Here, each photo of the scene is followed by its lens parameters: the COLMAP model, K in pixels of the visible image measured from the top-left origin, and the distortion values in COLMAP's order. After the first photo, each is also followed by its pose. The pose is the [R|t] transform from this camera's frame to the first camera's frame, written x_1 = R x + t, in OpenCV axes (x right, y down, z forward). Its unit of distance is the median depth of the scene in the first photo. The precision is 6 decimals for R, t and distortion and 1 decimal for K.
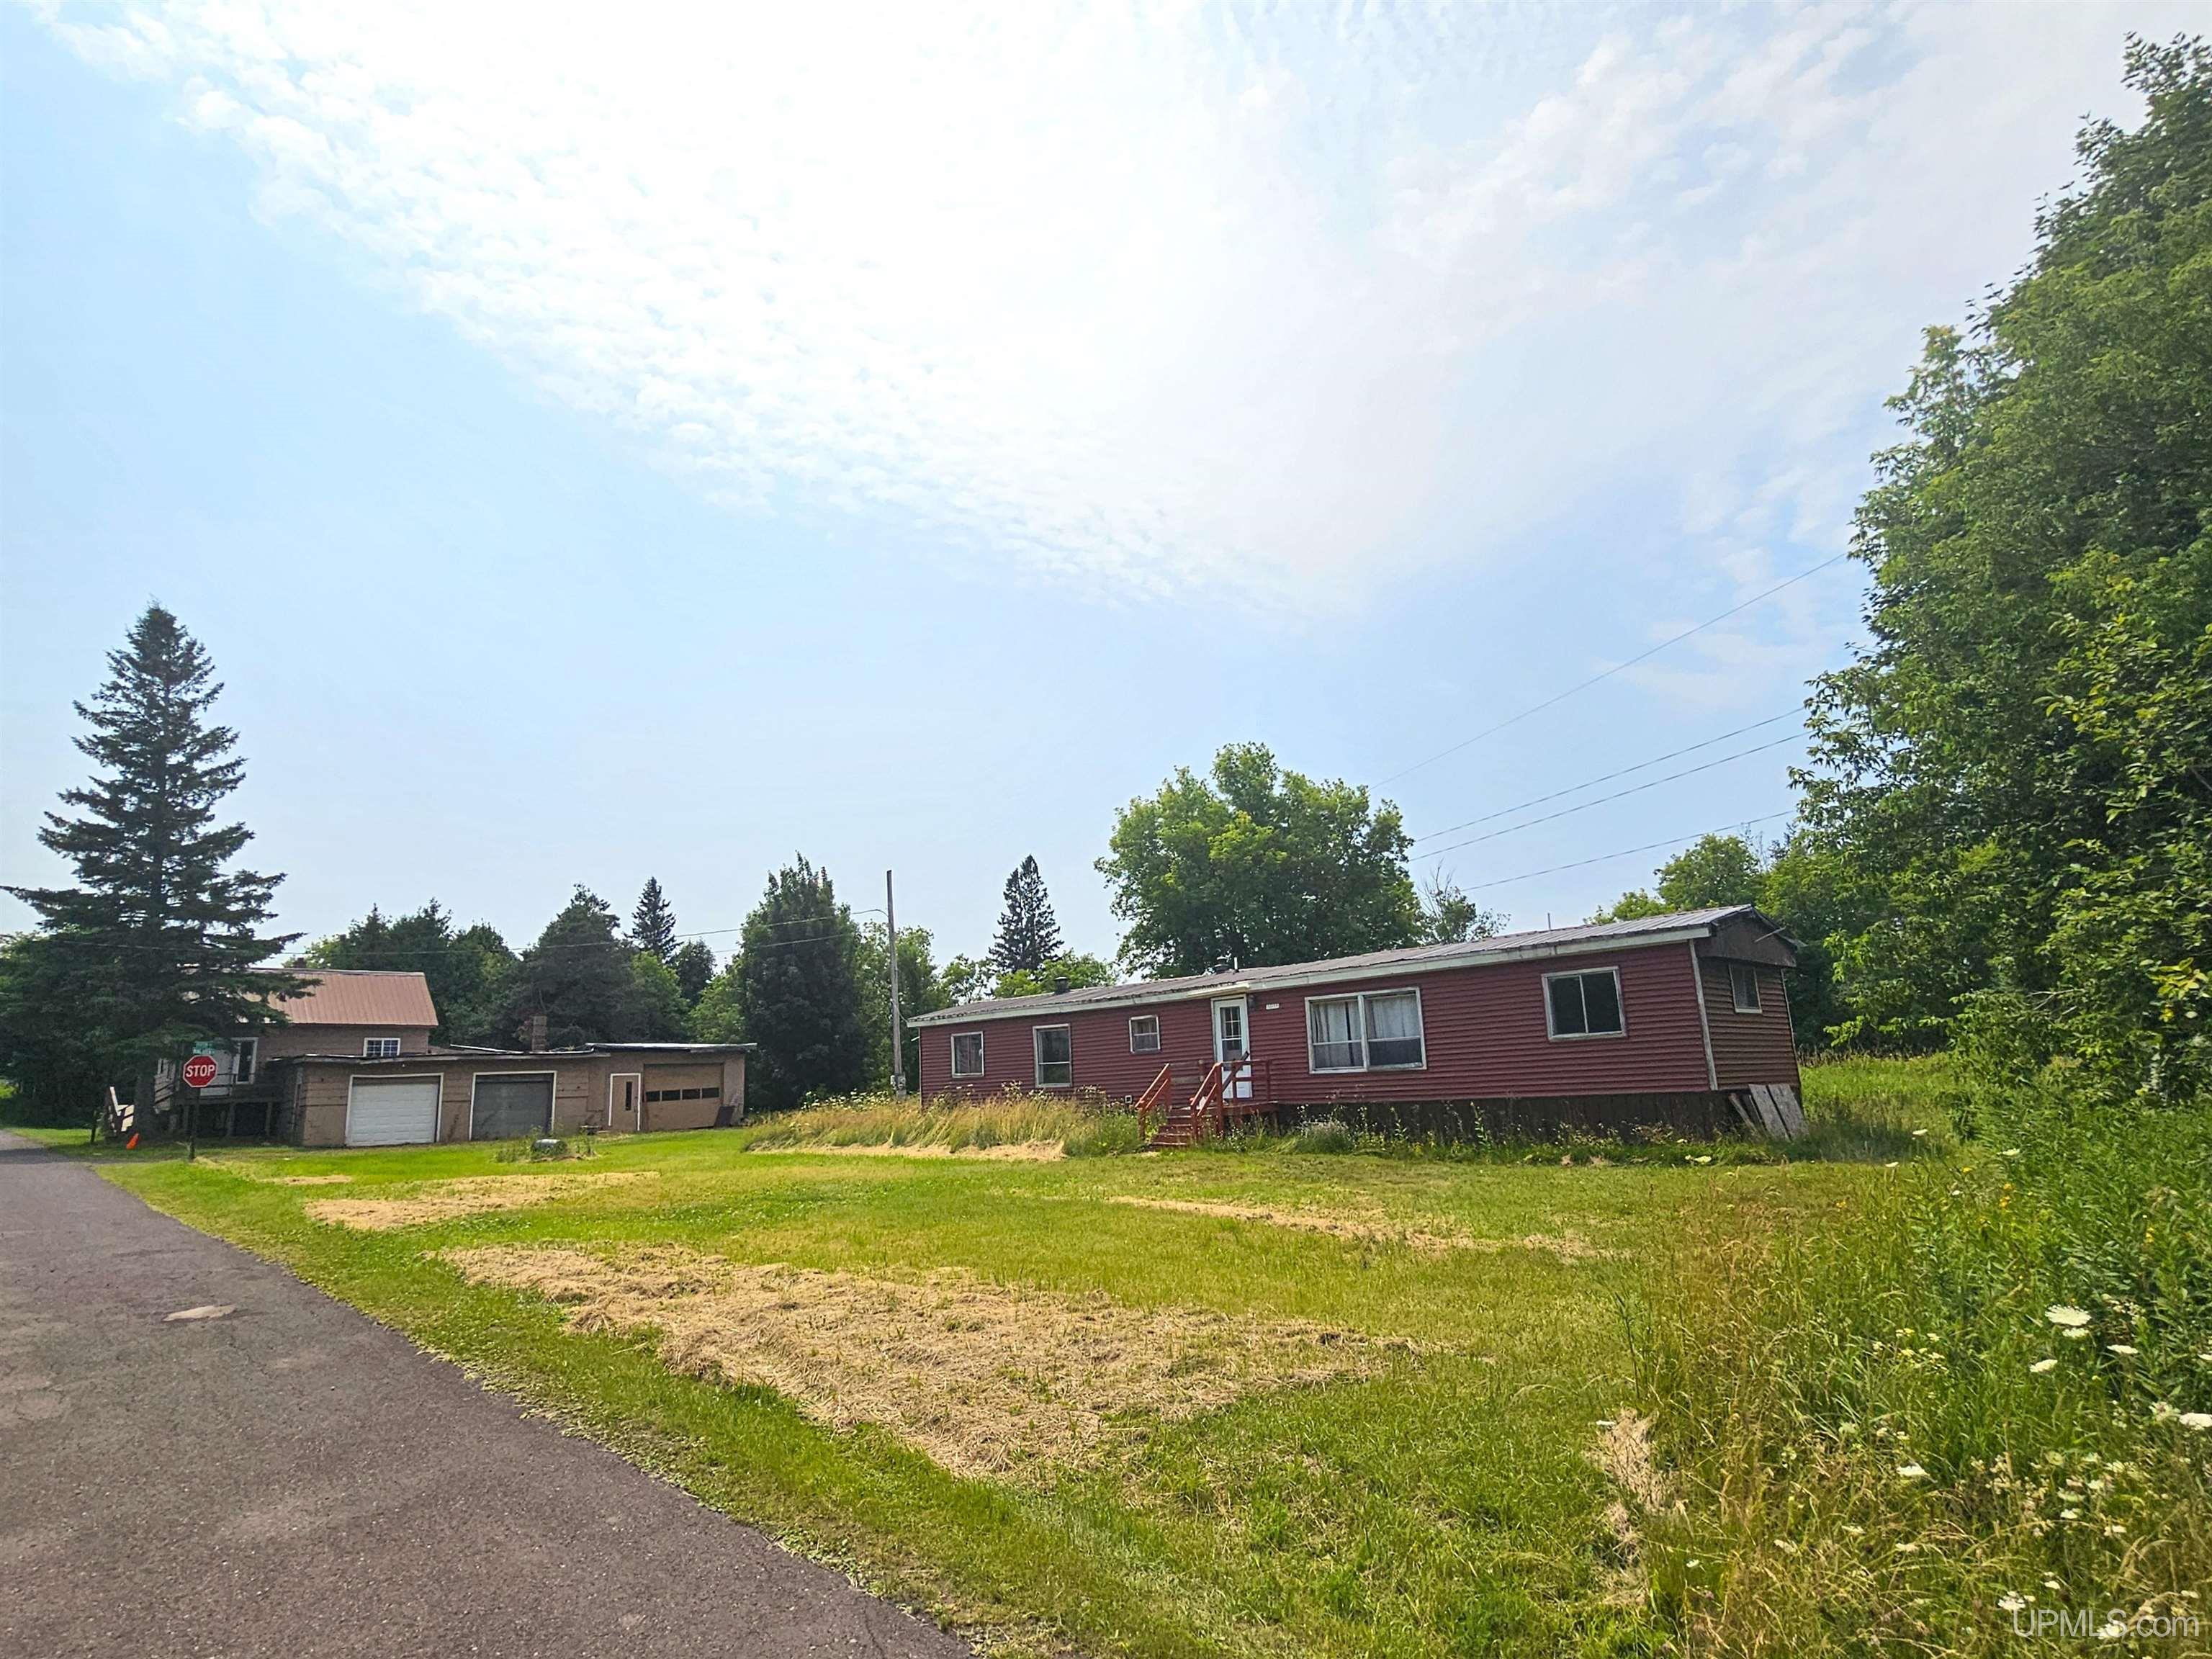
lens RADIAL K [[1206.1, 0, 1106.1], [0, 1206.1, 802.5], [0, 0, 1]] dist [0.000523, 0.000254]
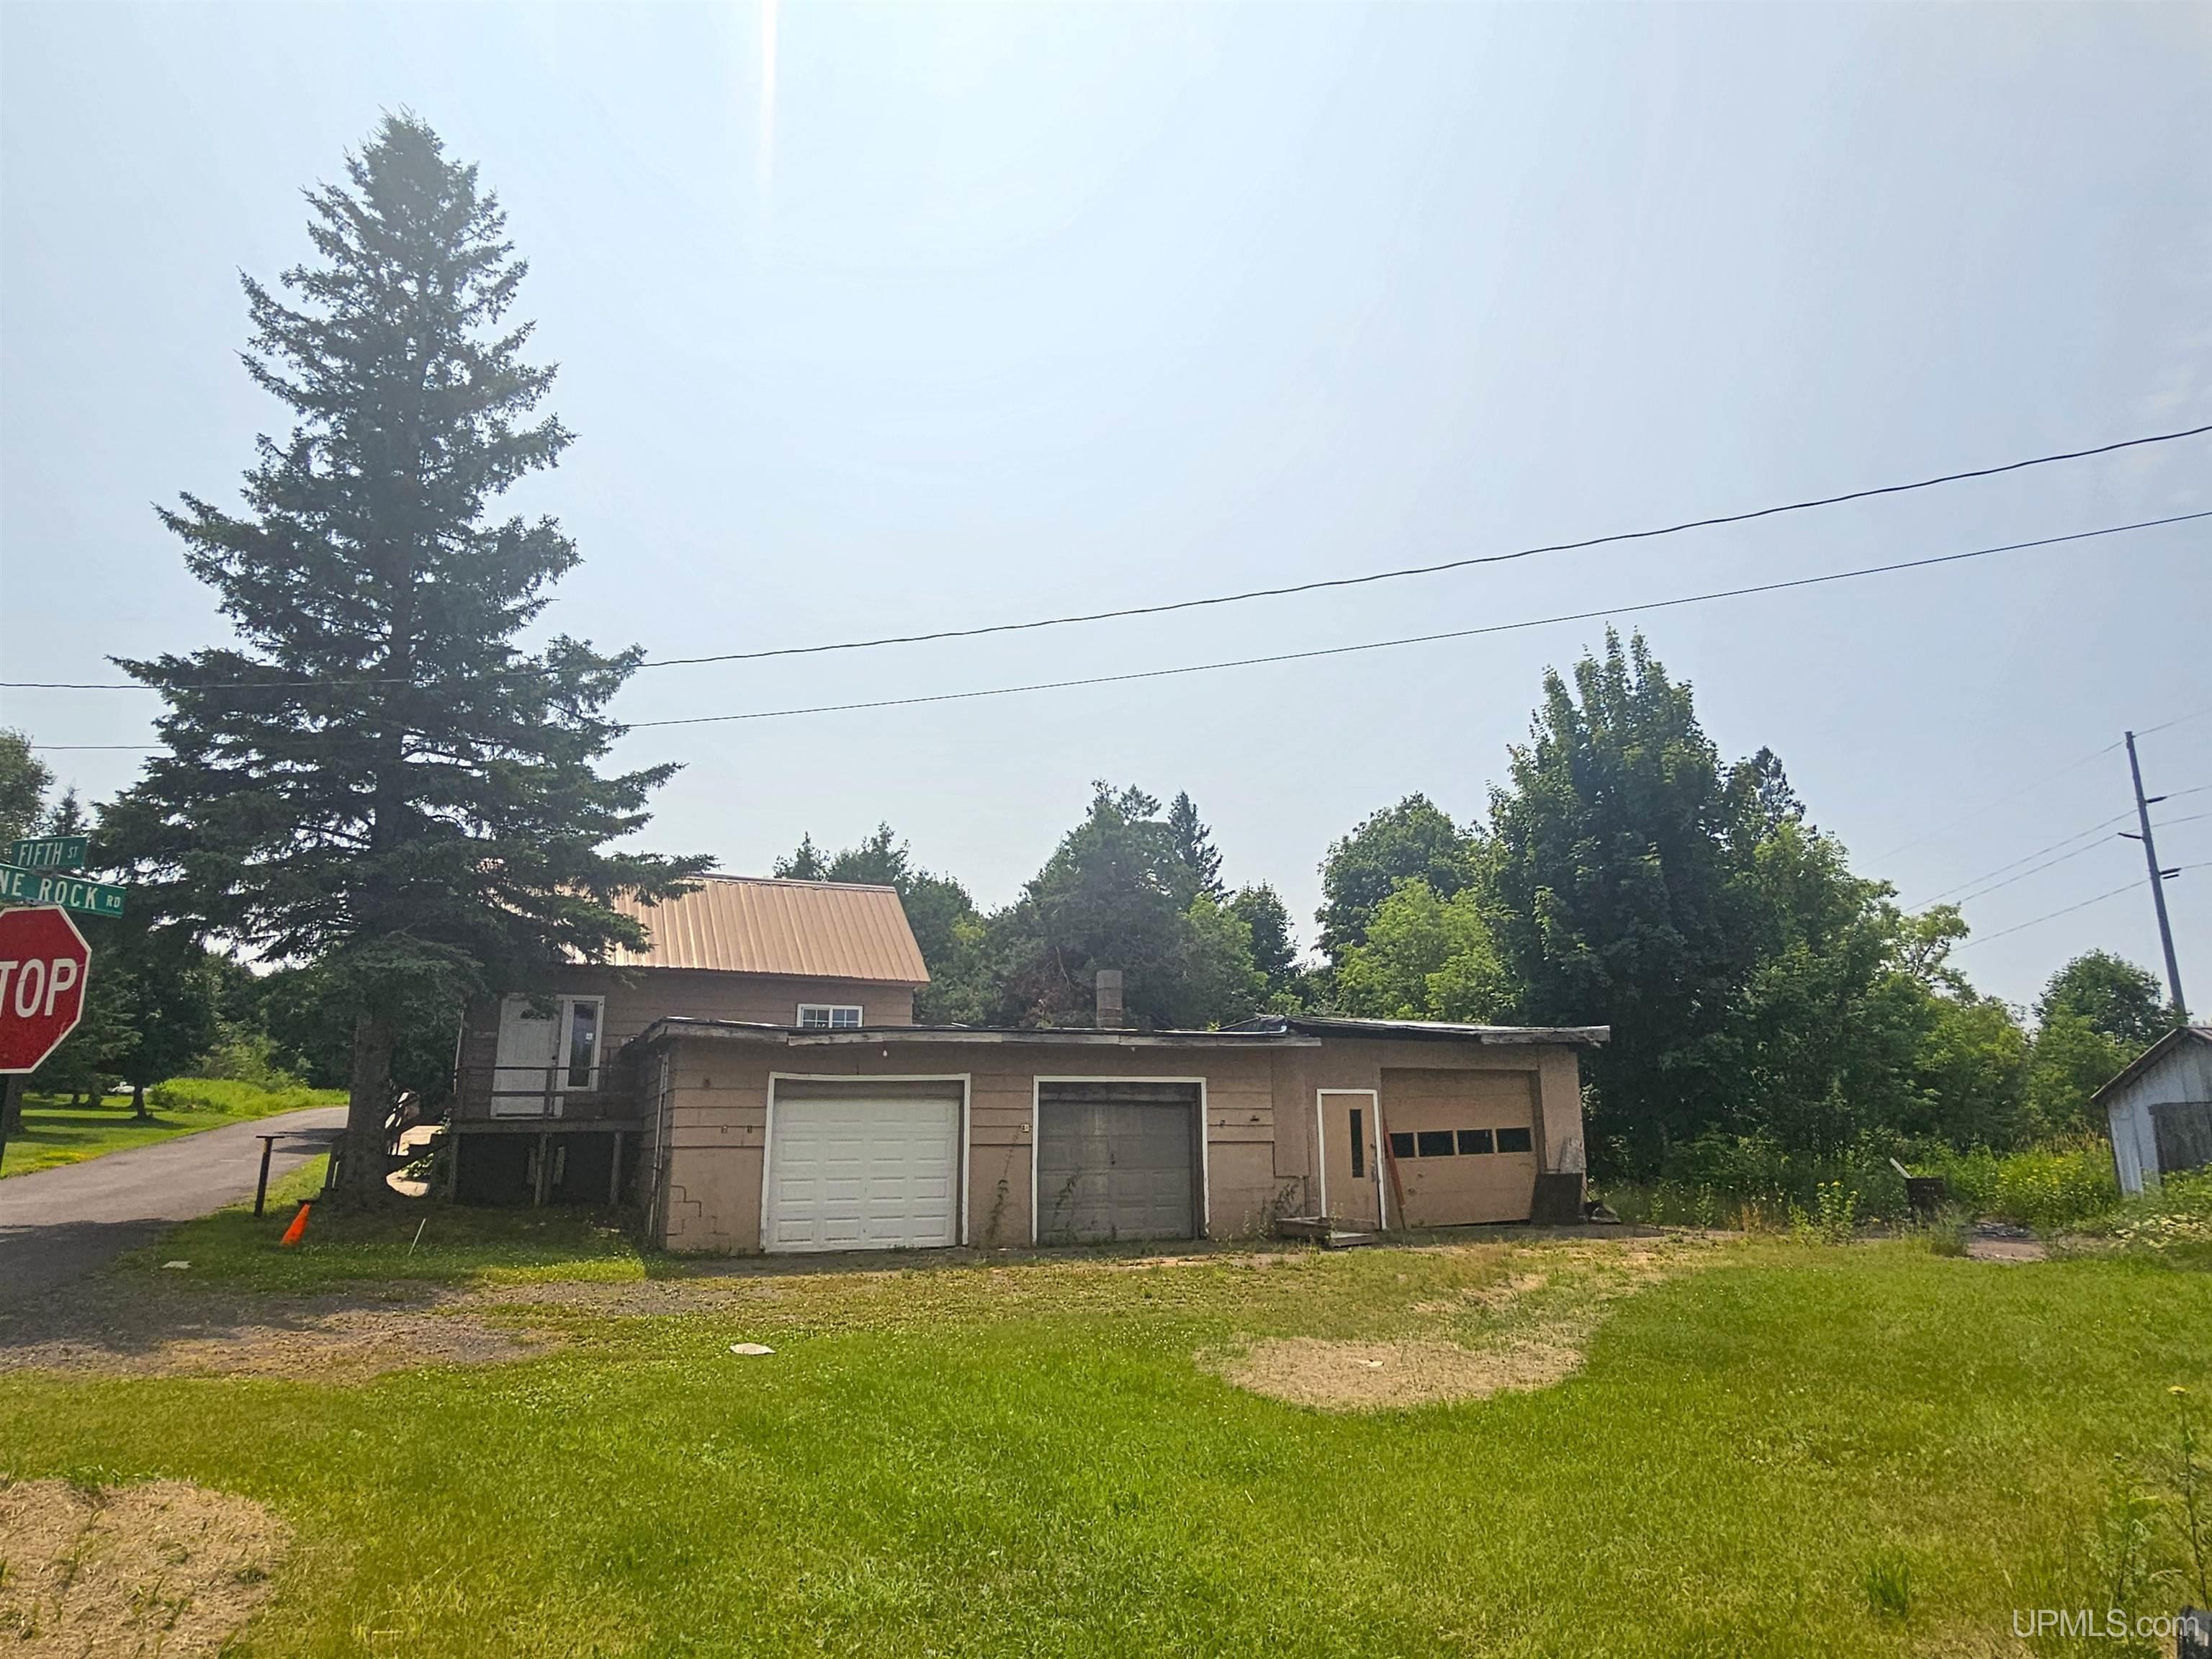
lens RADIAL K [[1206.1, 0, 1106.1], [0, 1206.1, 802.5], [0, 0, 1]] dist [0.000523, 0.000254]
pose [[0.955326, -0.046145, -0.291930, -0.341361], [0.038415, 0.998744, -0.032158, 0.131394], [0.293047, 0.019507, 0.955899, 0.555329]]
